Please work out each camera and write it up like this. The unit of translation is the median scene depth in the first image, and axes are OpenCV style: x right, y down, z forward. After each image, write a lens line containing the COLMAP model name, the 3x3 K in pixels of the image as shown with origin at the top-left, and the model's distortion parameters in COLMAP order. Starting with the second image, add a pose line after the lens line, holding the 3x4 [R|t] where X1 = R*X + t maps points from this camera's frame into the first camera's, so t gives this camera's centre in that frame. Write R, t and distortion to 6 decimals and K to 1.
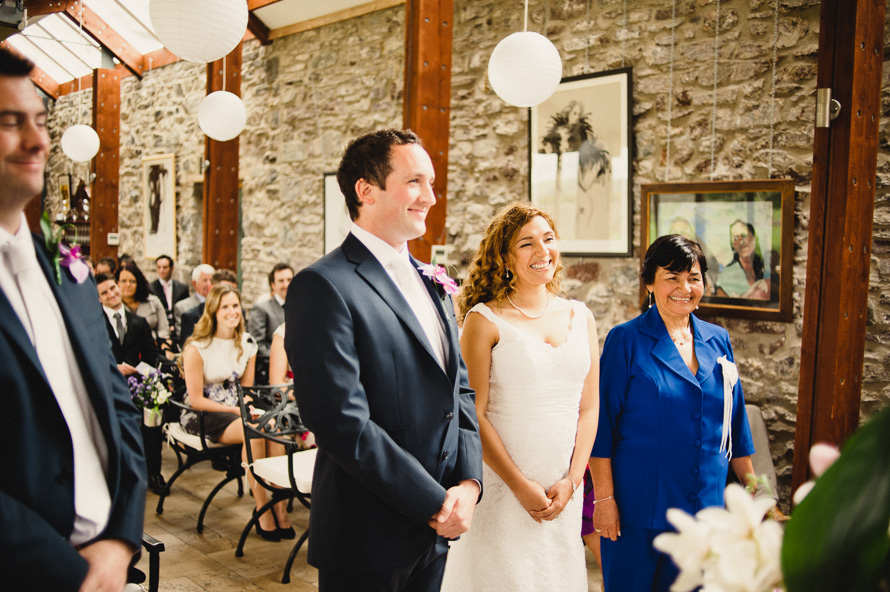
lens RADIAL K [[878.2, 0, 445.0], [0, 878.2, 296.0], [0, 0, 1]] dist [-0.067172, 0.032247]
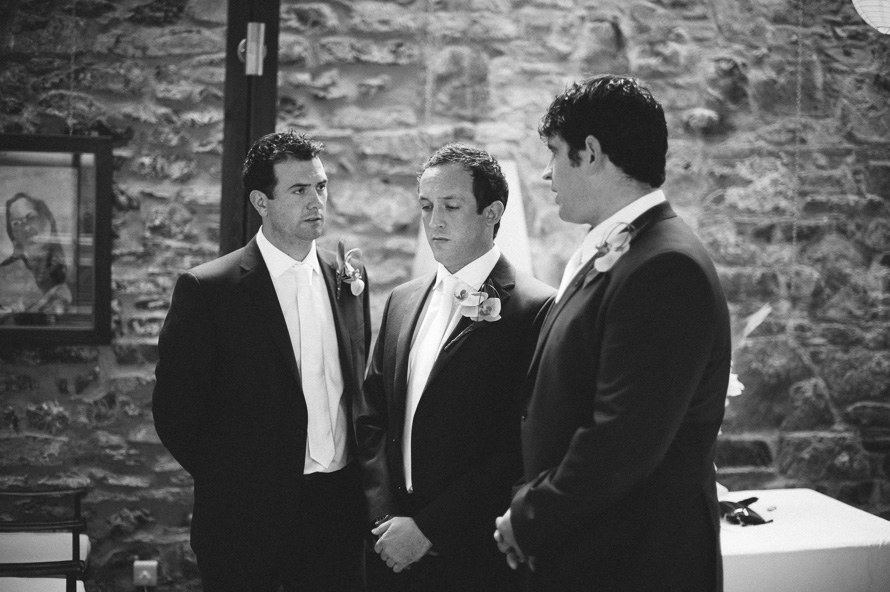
lens RADIAL K [[1269.9, 0, 445.0], [0, 1269.9, 296.0], [0, 0, 1]] dist [-0.127338, 0.026791]
pose [[0.498827, -0.050952, 0.865203, -0.324153], [0.041600, 0.998527, 0.034819, -0.030591], [-0.865703, 0.018624, 0.500212, 0.258823]]
